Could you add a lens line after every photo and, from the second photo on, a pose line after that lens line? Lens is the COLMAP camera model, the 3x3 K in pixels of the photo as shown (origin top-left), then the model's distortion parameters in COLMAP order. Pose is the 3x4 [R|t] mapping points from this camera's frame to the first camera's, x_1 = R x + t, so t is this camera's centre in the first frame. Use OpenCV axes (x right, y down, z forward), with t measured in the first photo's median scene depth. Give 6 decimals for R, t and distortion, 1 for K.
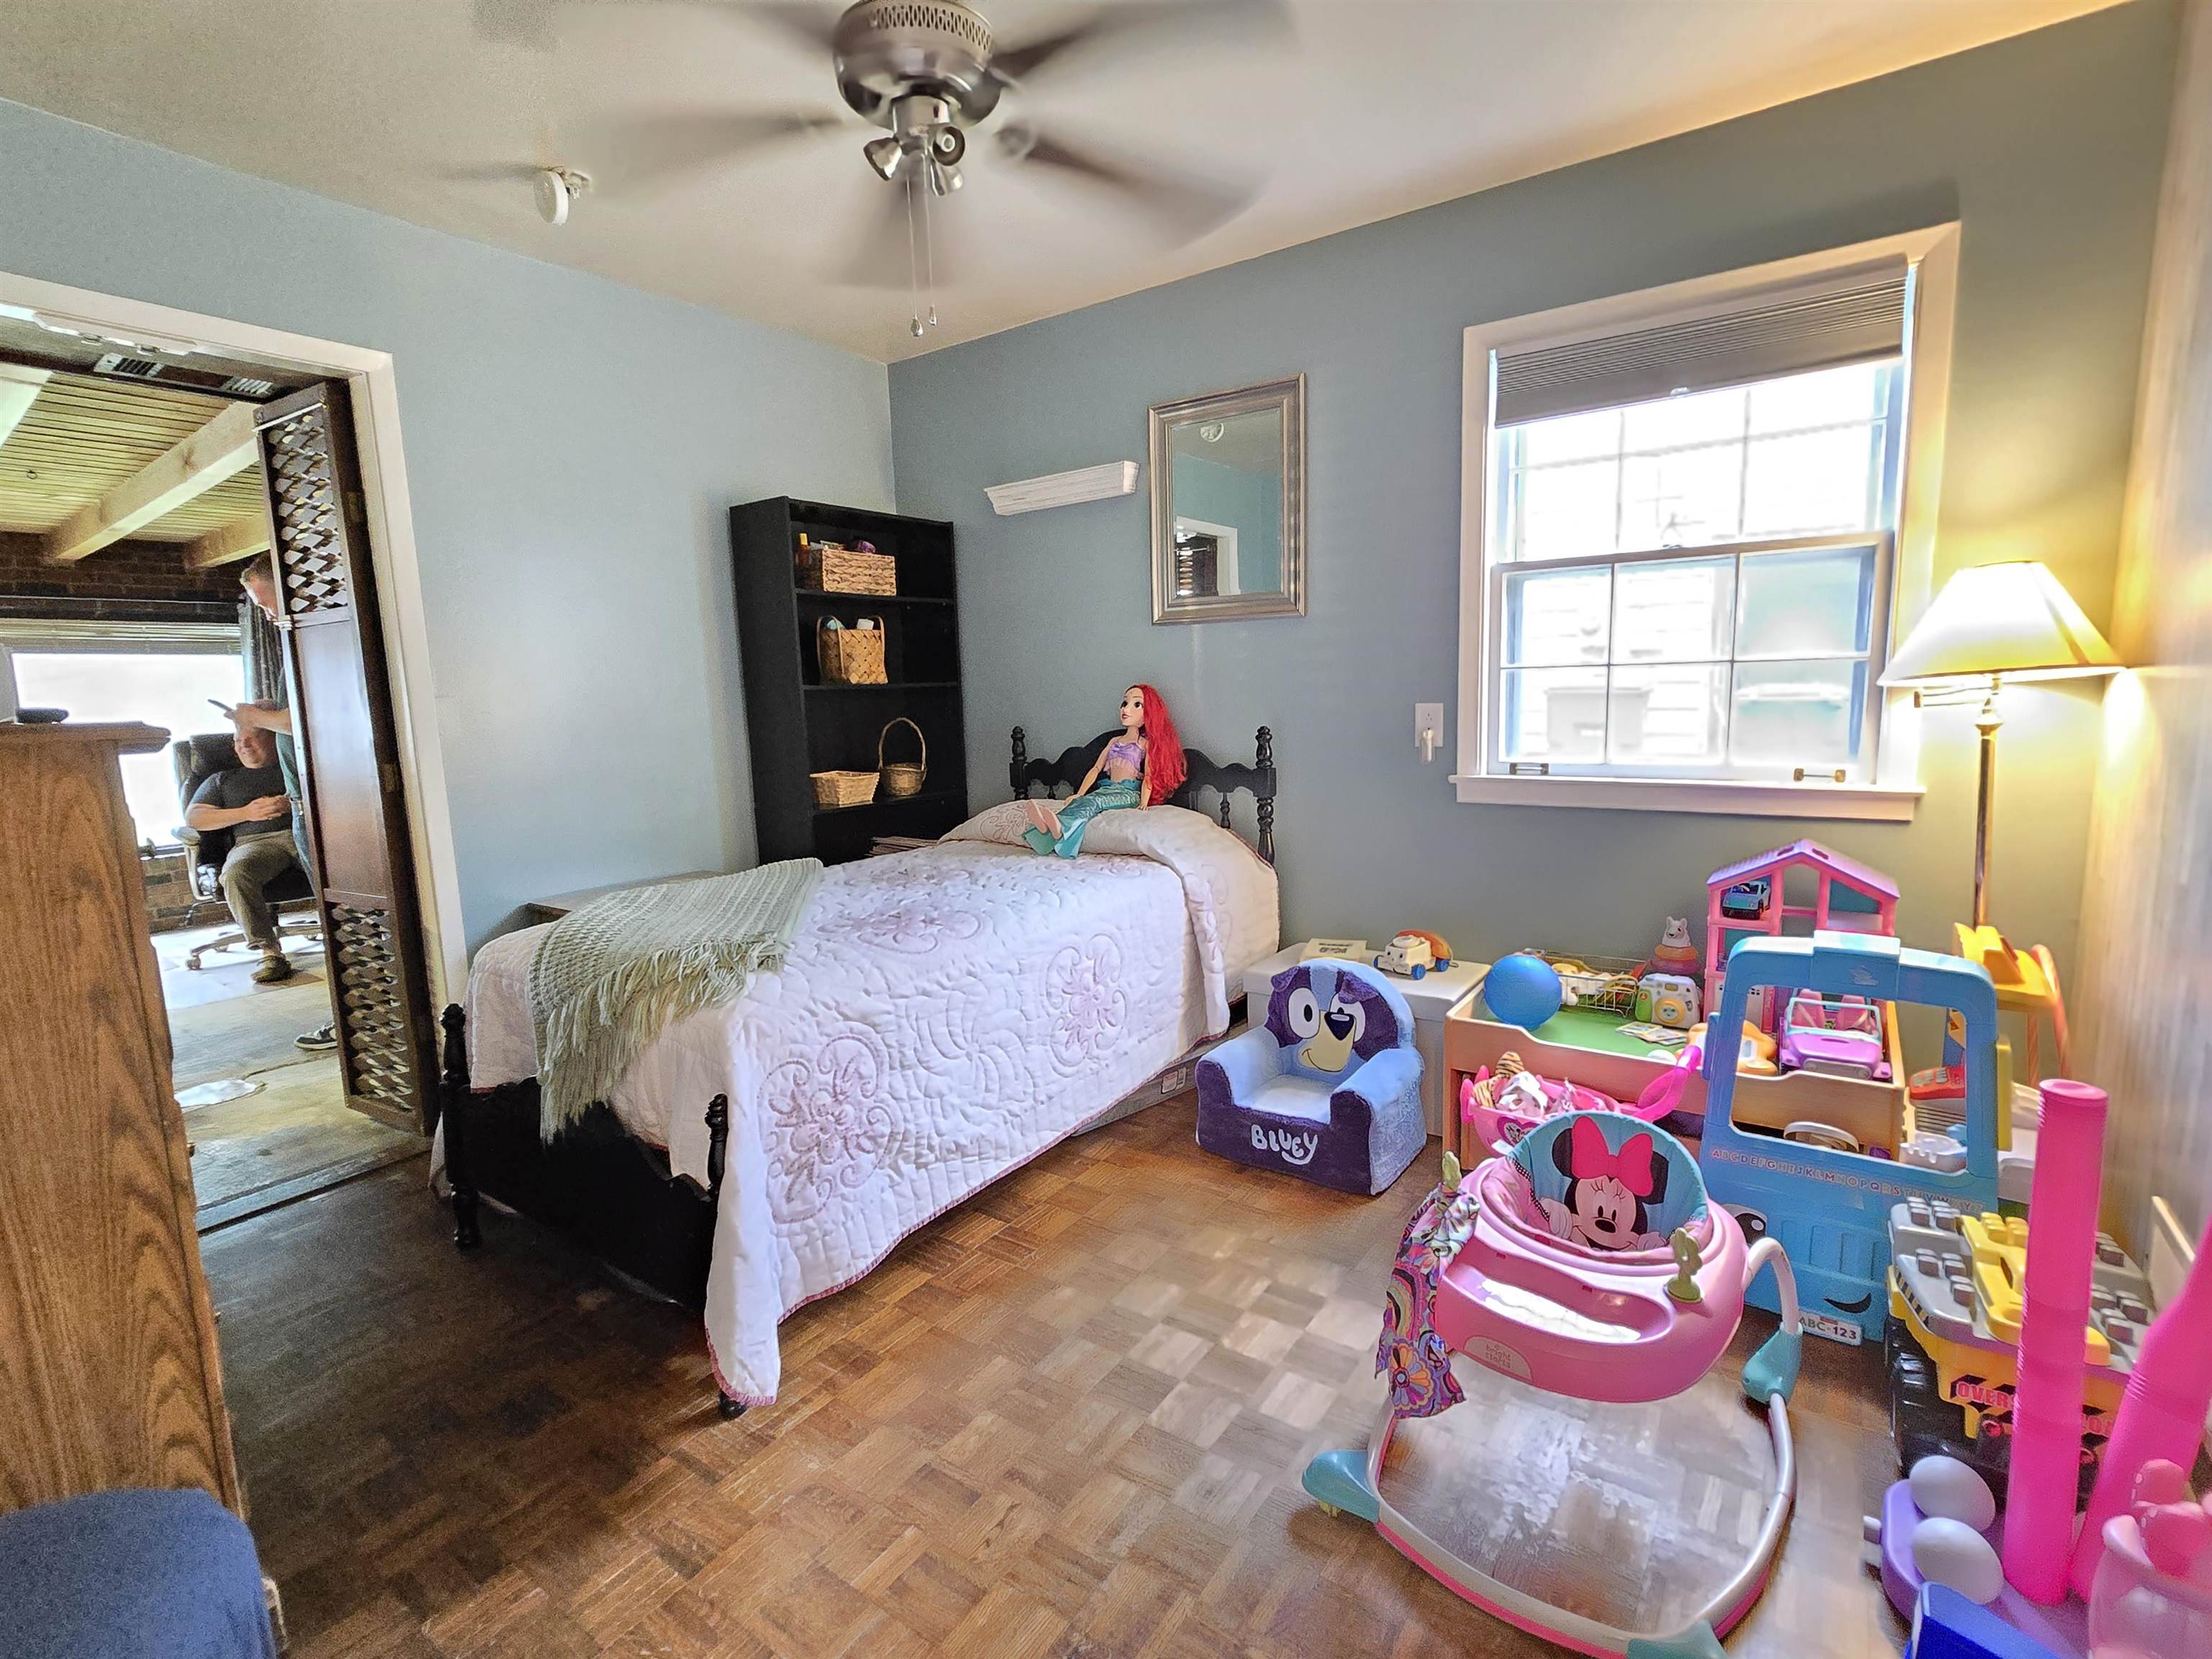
lens RADIAL K [[1058.1, 0, 1102.2], [0, 1058.1, 834.4], [0, 0, 1]] dist [0.000979, 0.000242]
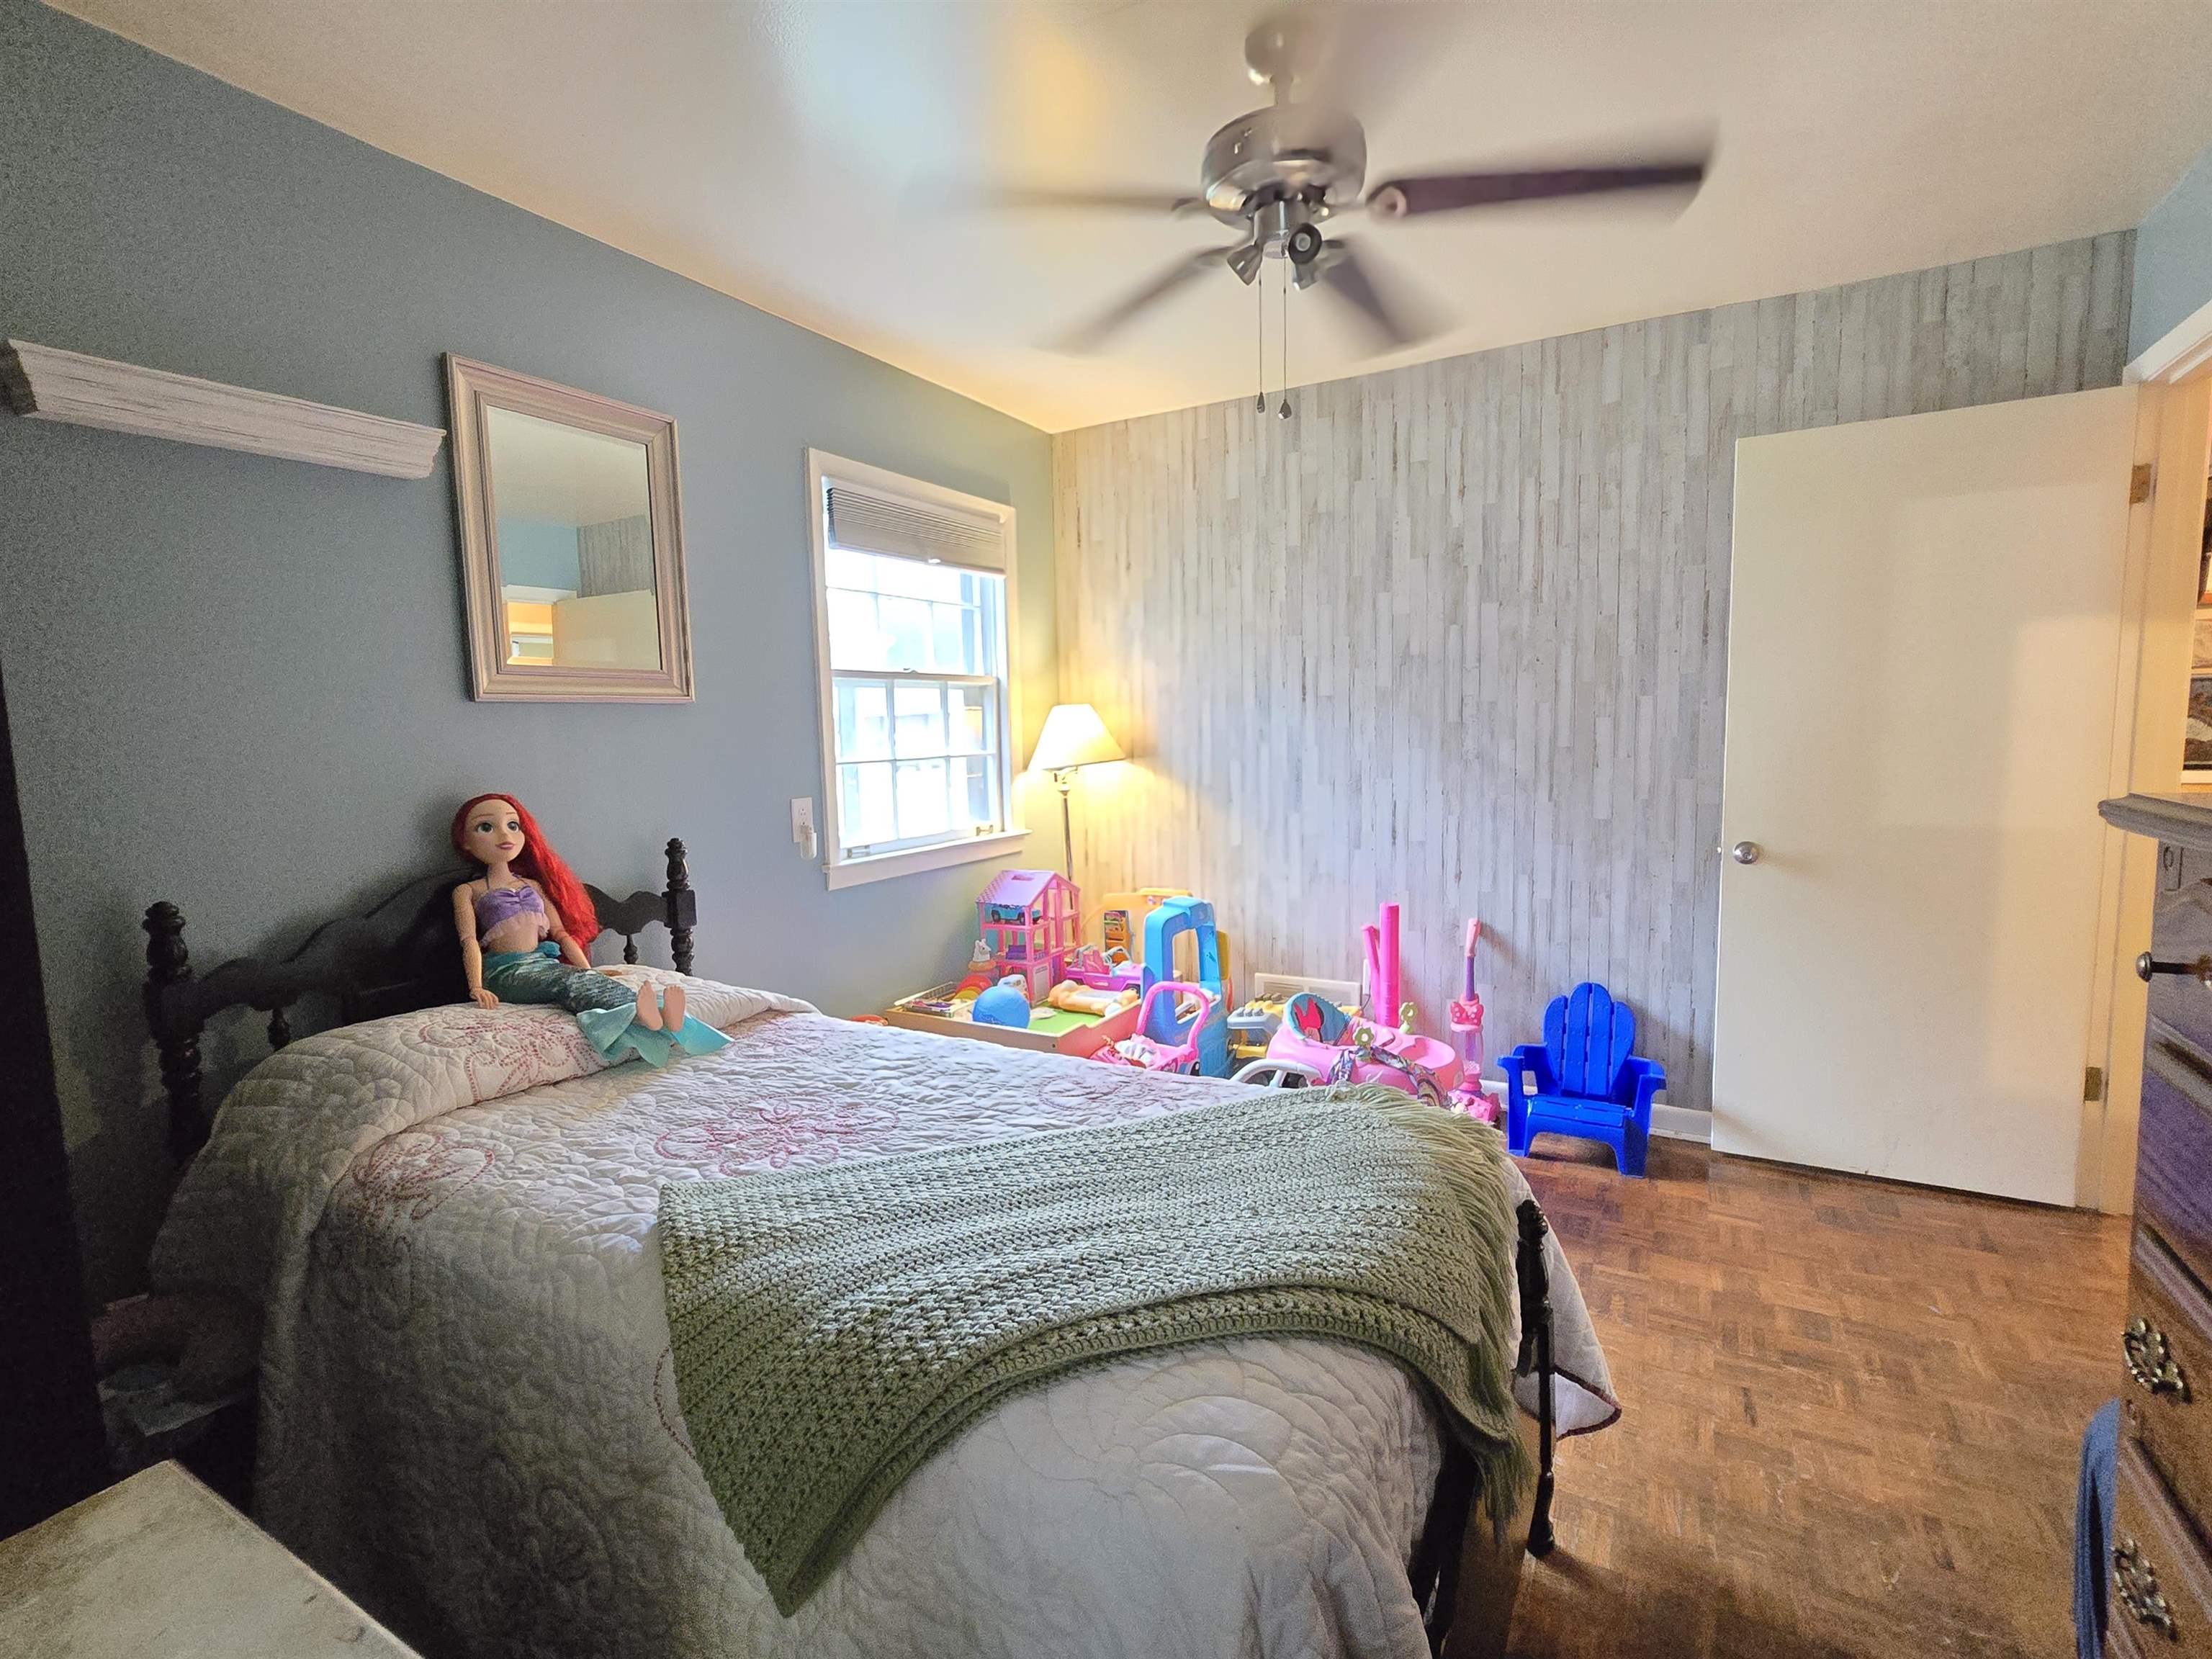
lens RADIAL K [[1058.1, 0, 1102.2], [0, 1058.1, 834.4], [0, 0, 1]] dist [0.000979, 0.000242]
pose [[-0.100701, -0.069631, 0.992477, -0.769922], [0.171247, 0.981447, 0.086233, -0.137655], [-0.980068, 0.178643, -0.086909, 0.875212]]
